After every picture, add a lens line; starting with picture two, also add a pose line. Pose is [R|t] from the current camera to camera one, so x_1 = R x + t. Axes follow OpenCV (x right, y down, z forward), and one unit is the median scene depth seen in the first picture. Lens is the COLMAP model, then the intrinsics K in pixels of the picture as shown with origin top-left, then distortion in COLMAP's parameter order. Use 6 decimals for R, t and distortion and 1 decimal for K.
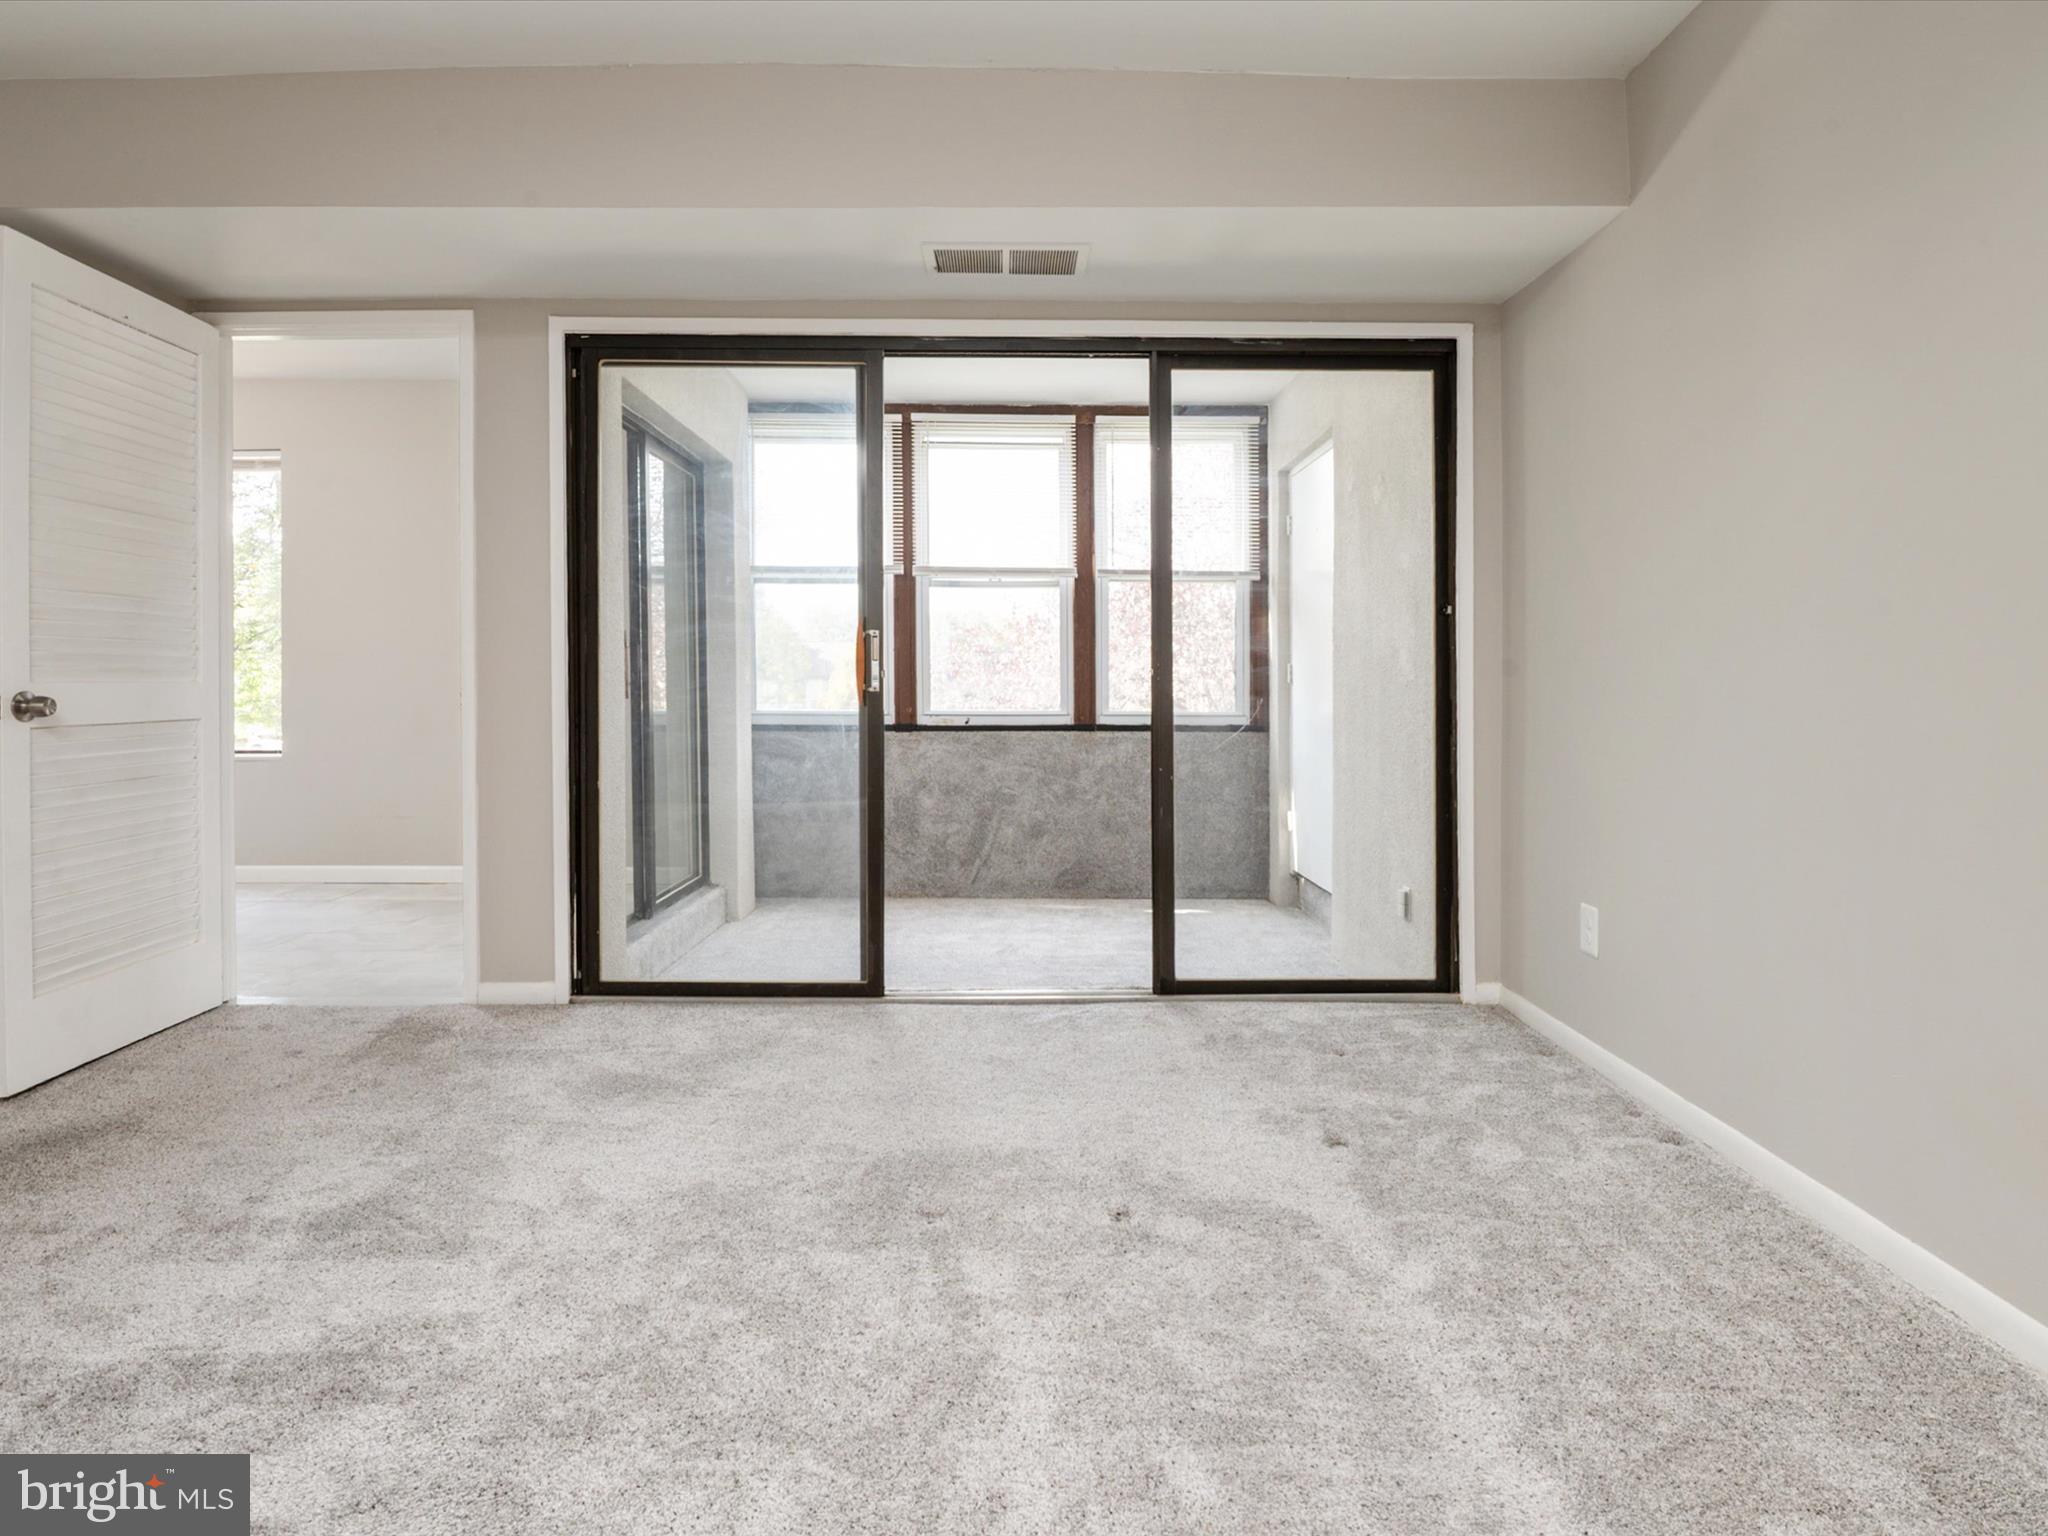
lens RADIAL K [[1108.9, 0, 1011.3], [0, 1108.9, 702.4], [0, 0, 1]] dist [0.000546, -0.010908]
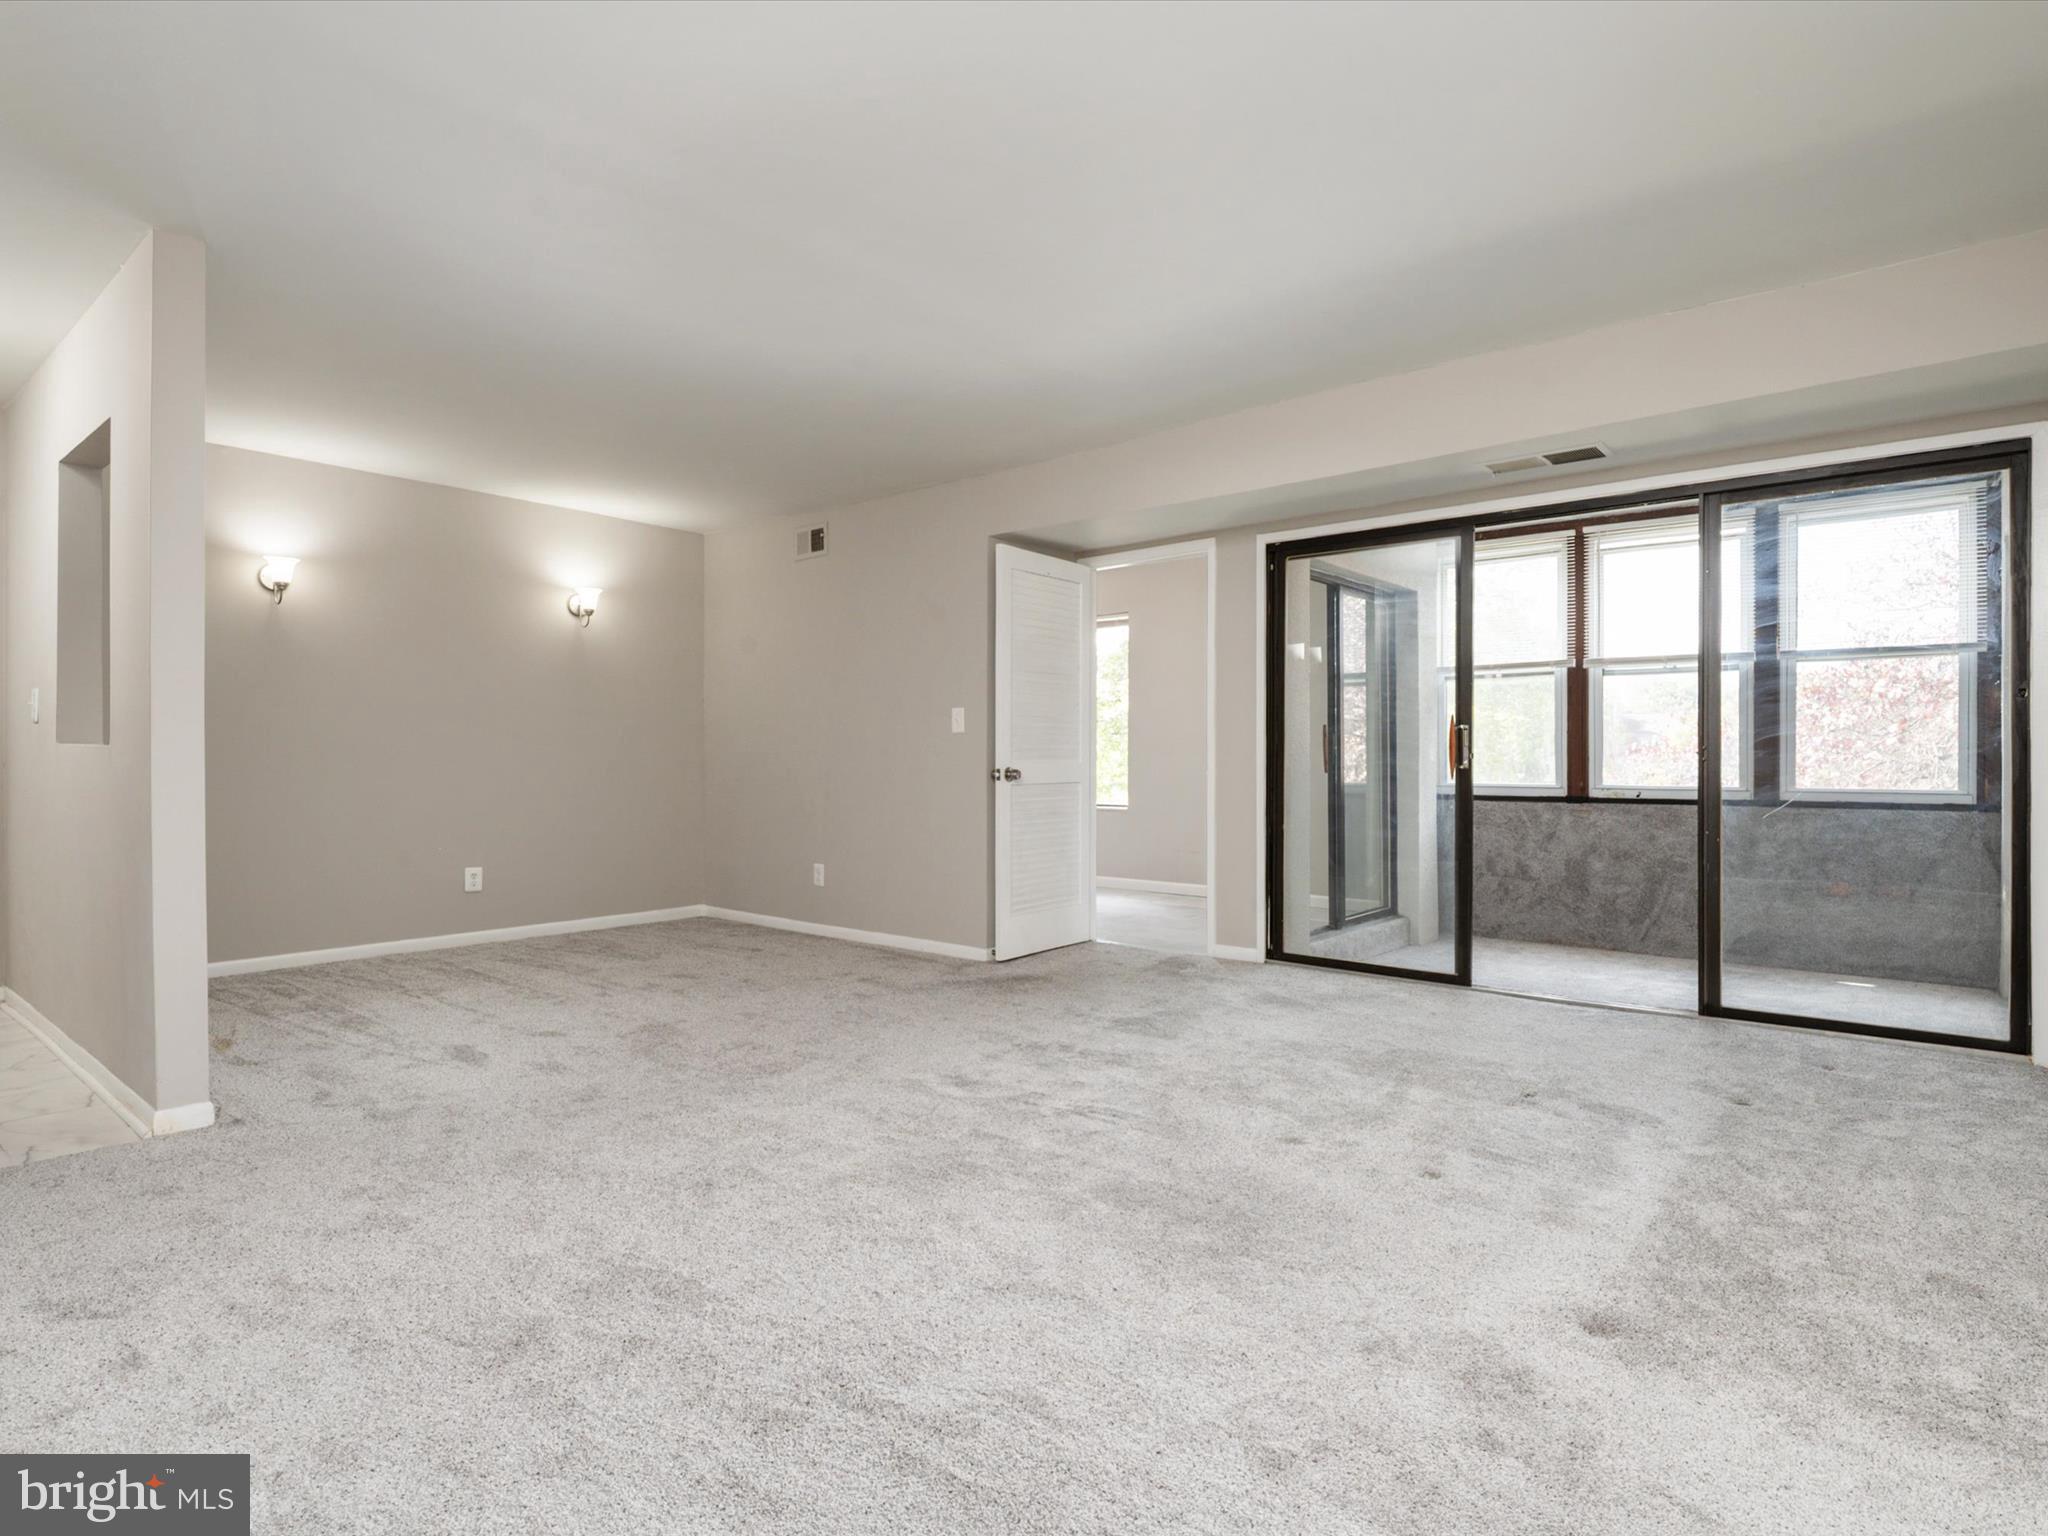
lens RADIAL K [[1110.3, 0, 1024.0], [0, 1110.3, 768.0], [0, 0, 1]] dist [0.003088, 0.000283]
pose [[0.765436, 0.001772, -0.643509, 0.349929], [-0.007130, 0.999958, -0.005728, 0.001108], [0.643472, 0.008973, 0.765417, -0.433011]]
